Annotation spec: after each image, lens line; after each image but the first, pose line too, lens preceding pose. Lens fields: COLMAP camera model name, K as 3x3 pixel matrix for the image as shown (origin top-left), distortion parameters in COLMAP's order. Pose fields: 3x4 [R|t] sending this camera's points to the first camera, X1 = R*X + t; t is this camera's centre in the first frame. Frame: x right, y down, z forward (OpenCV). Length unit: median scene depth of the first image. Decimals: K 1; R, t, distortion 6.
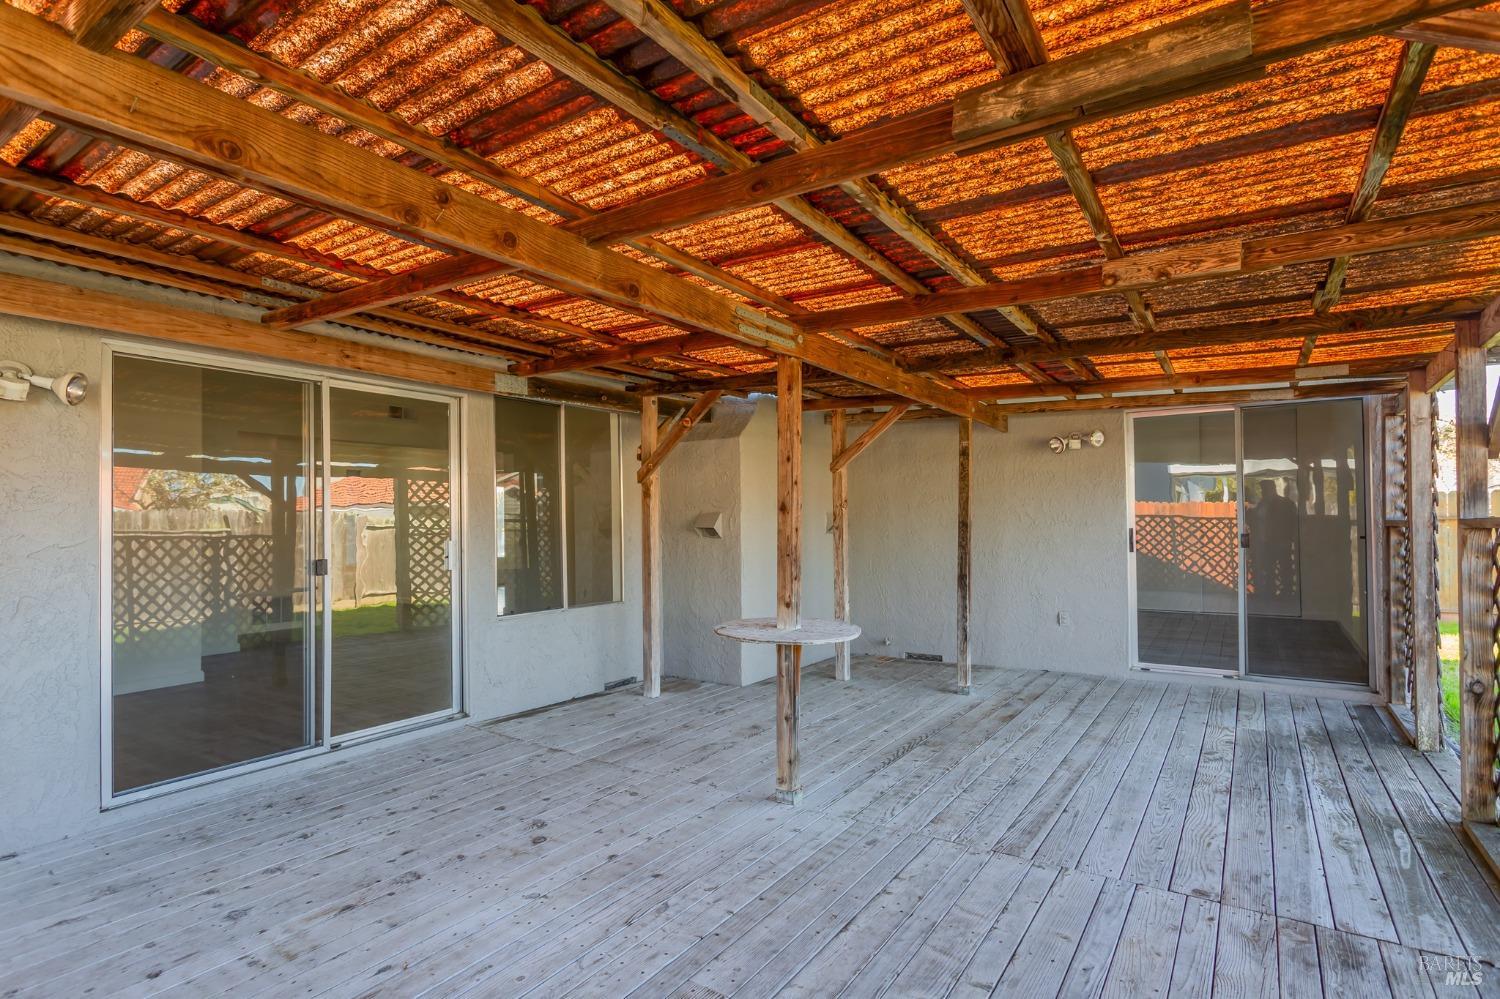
lens RADIAL K [[771.0, 0, 750.1], [0, 771.0, 509.0], [0, 0, 1]] dist [0.002942, 0.000177]
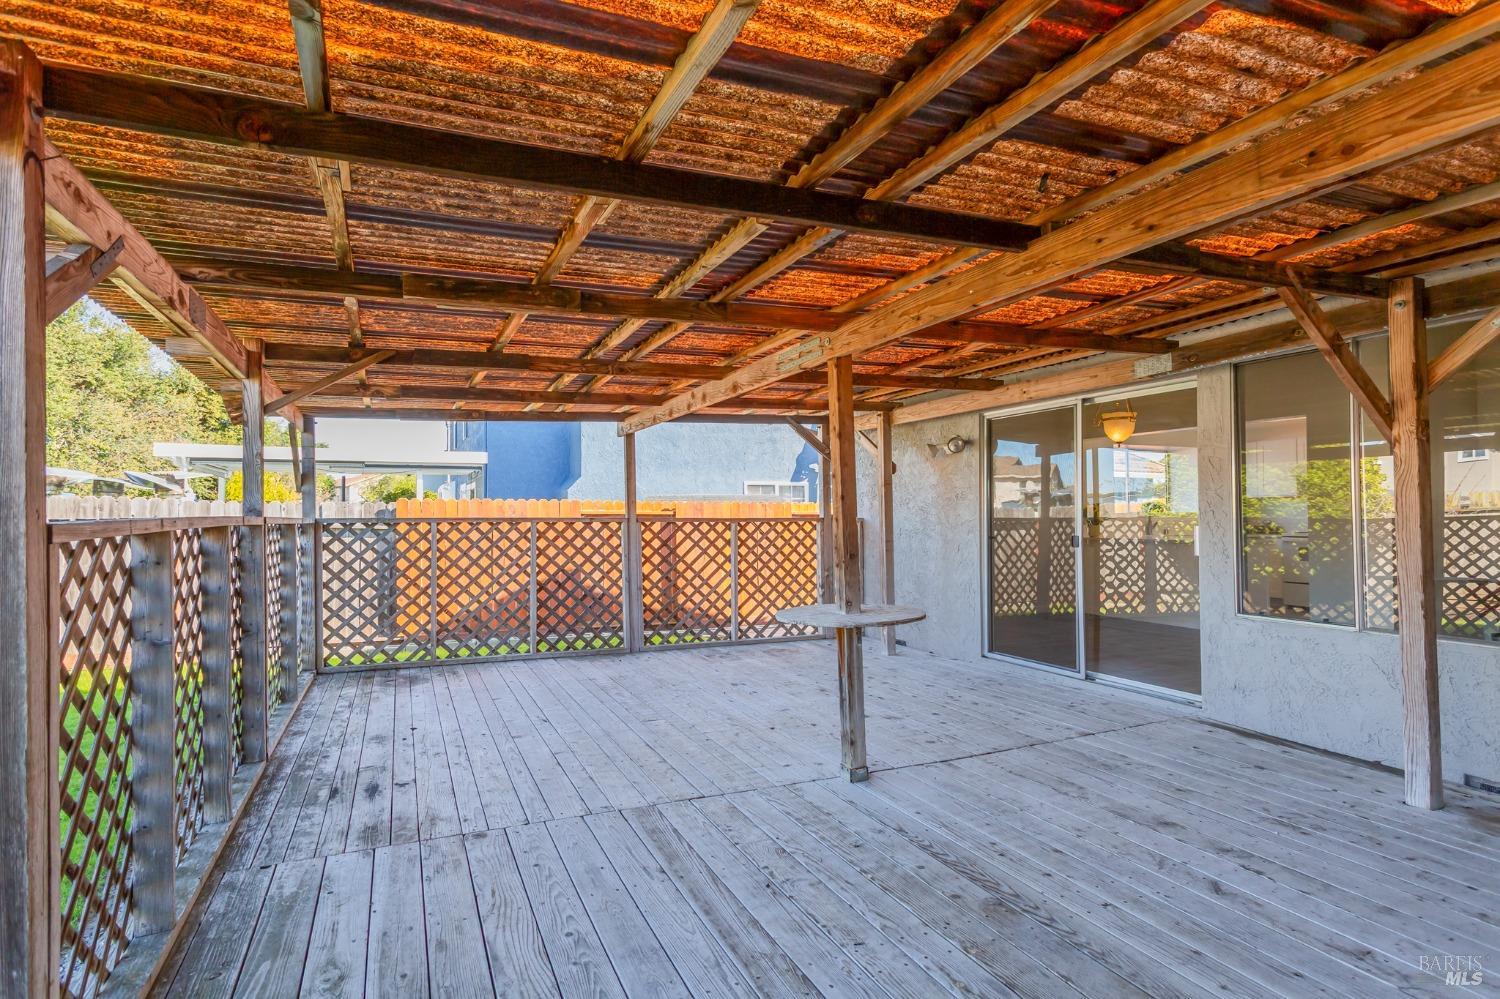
lens RADIAL K [[771.0, 0, 747.2], [0, 771.0, 503.6], [0, 0, 1]] dist [0.002942, 0.000177]
pose [[-0.536057, 0.001479, -0.844180, 0.879916], [0.027259, 0.999507, -0.015558, 0.029278], [0.843741, -0.031351, -0.535833, 1.294918]]
